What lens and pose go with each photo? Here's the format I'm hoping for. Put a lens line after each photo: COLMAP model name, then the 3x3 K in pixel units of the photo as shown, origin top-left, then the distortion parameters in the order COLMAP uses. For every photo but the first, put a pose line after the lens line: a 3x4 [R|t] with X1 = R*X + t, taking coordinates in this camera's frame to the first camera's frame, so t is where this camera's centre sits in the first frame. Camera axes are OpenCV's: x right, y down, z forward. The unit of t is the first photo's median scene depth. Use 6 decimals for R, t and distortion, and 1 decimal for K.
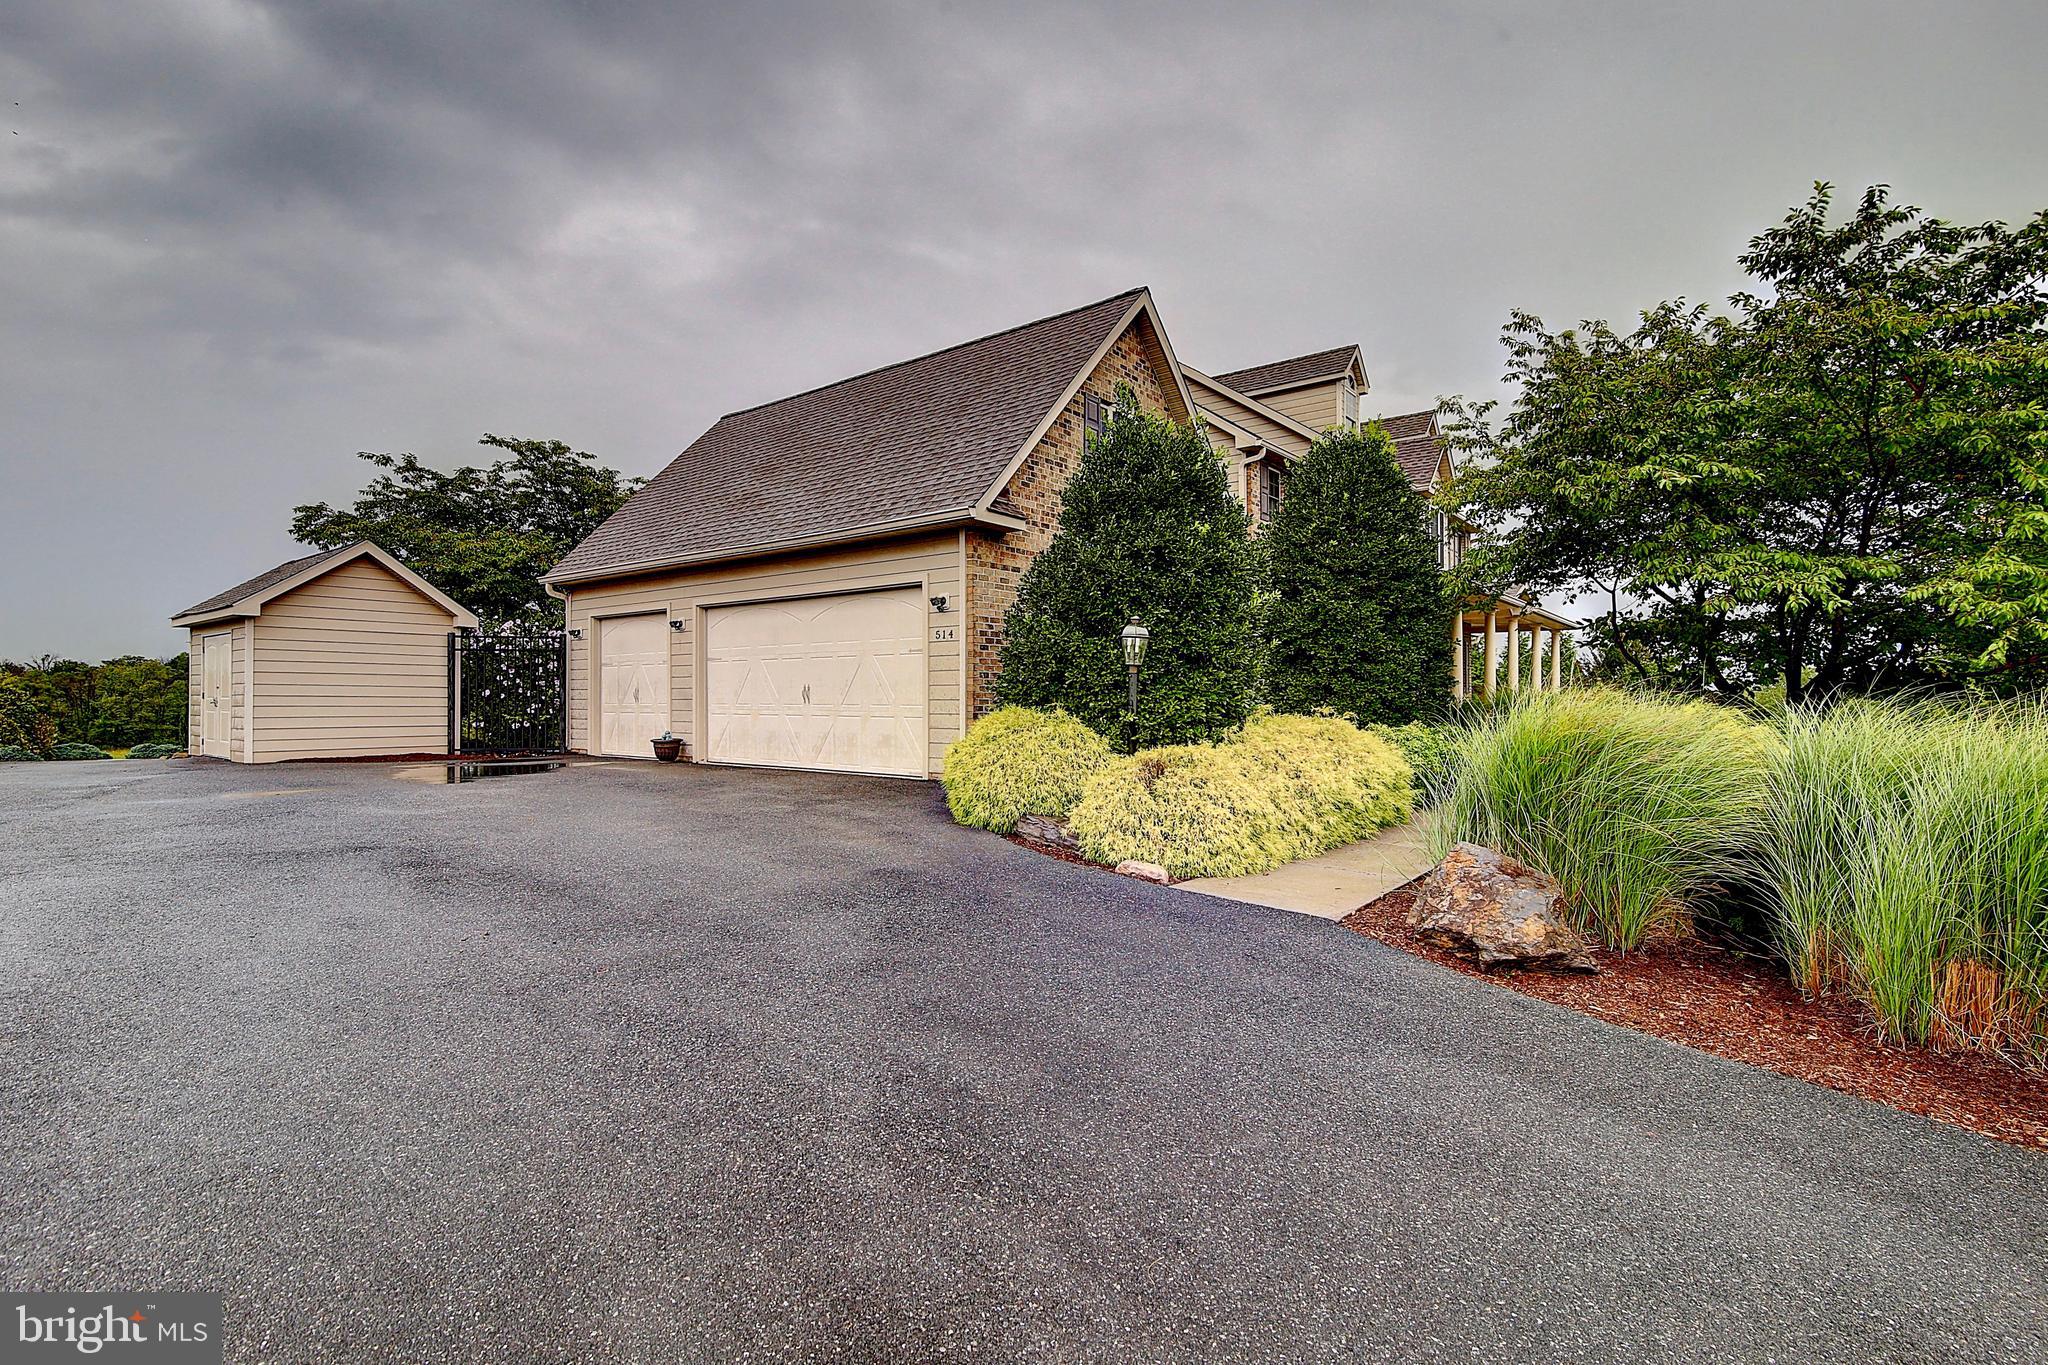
lens RADIAL K [[946.9, 0, 1024.7], [0, 946.9, 688.2], [0, 0, 1]] dist [-0.012052, -0.001433]
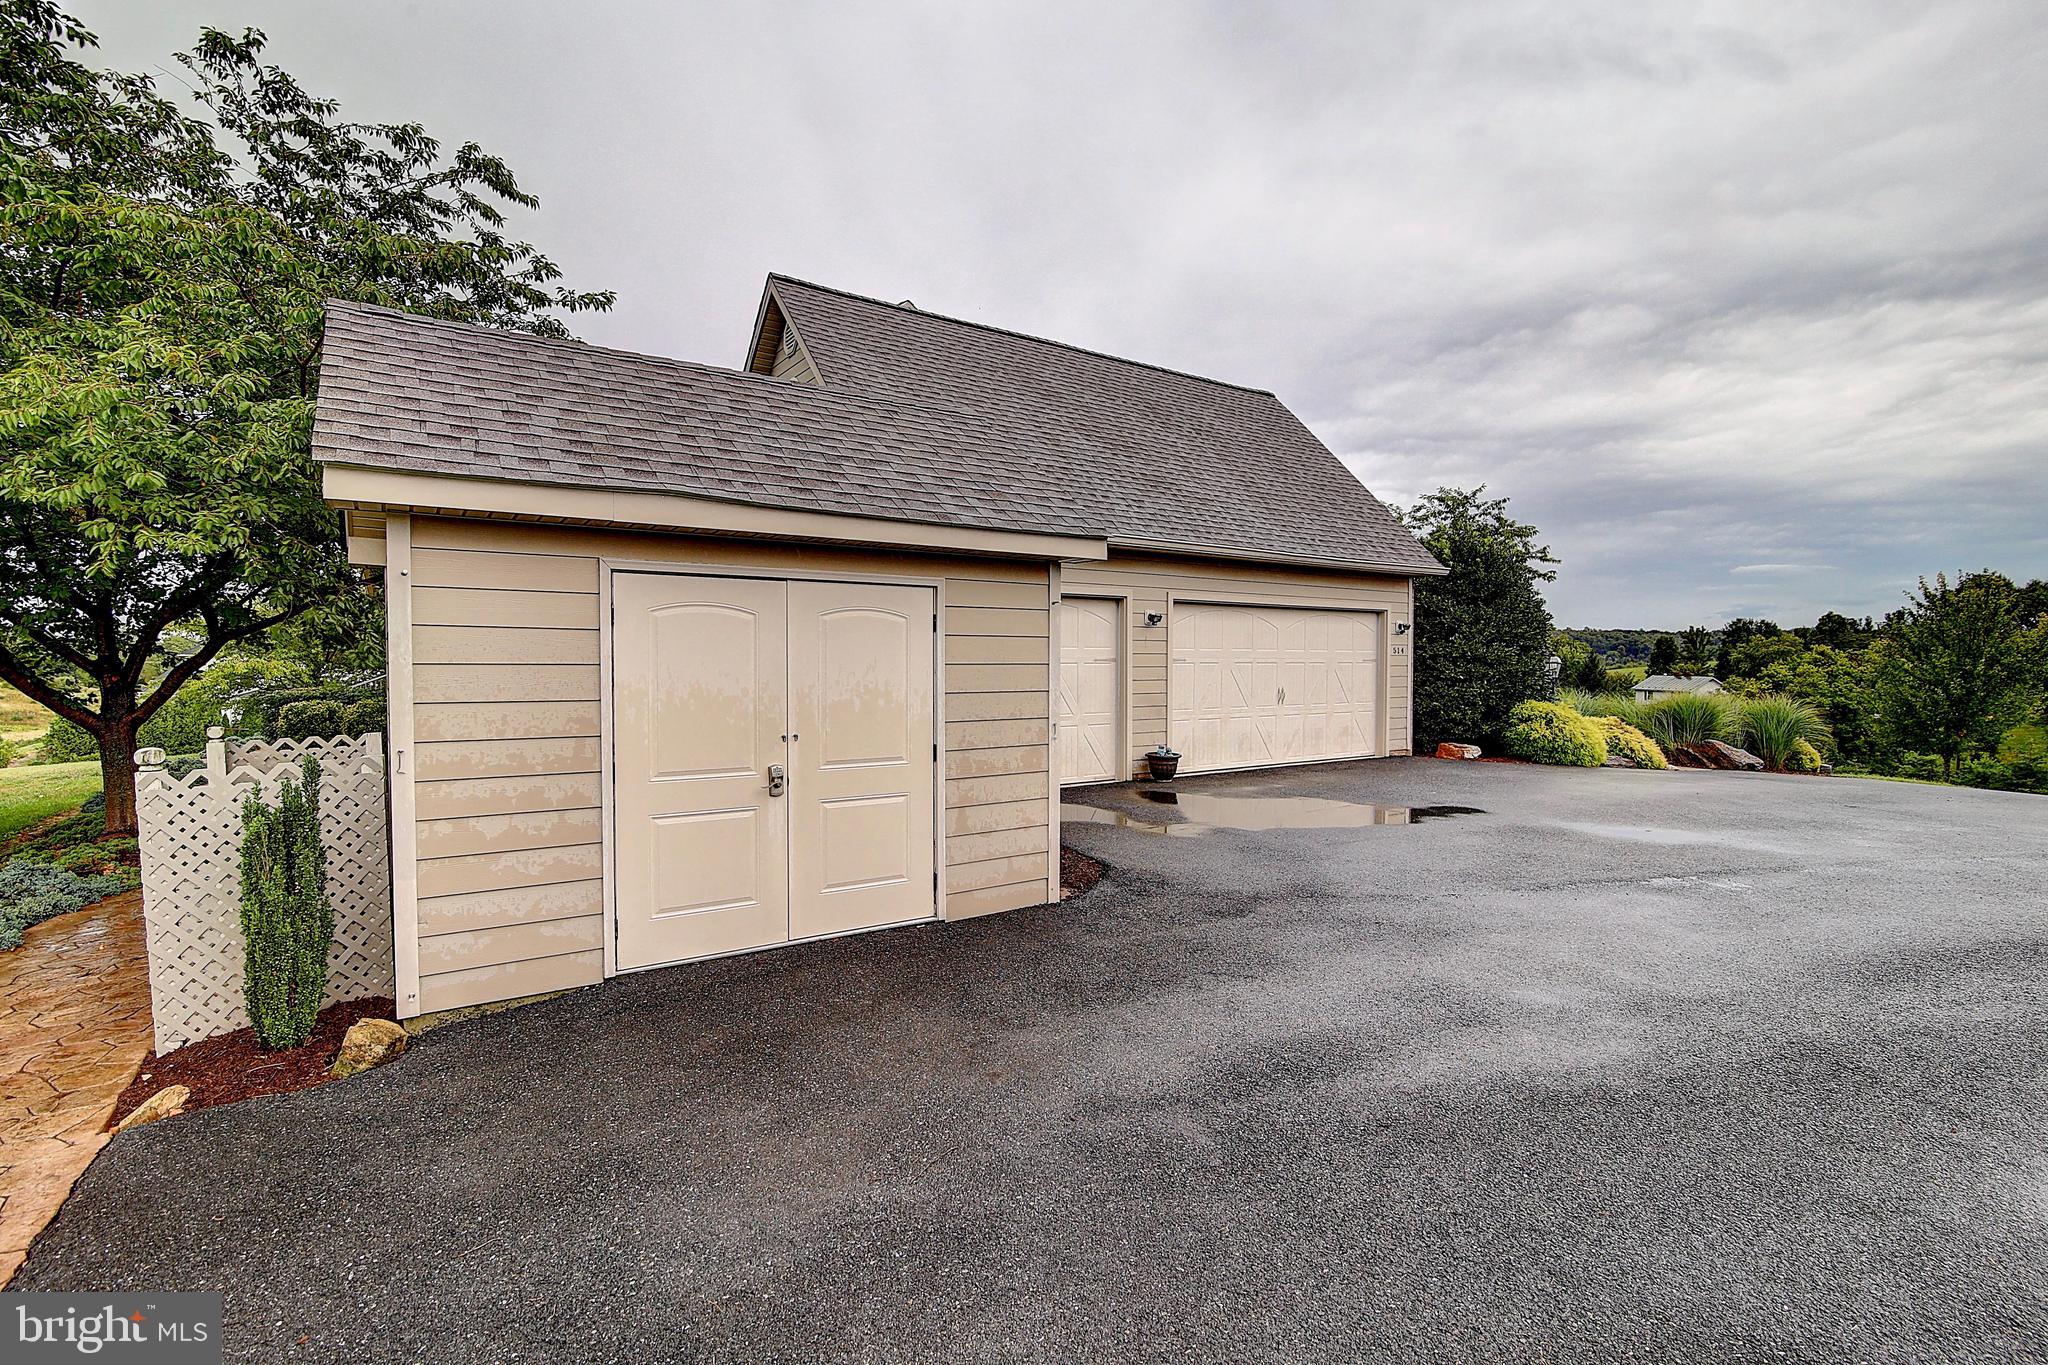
lens RADIAL K [[946.9, 0, 1024.2], [0, 946.9, 681.3], [0, 0, 1]] dist [-0.012052, -0.001433]
pose [[0.292535, -0.010970, 0.956192, -1.358371], [-0.003753, 0.999913, 0.012620, -0.023275], [-0.956247, -0.007280, 0.292468, 0.962879]]
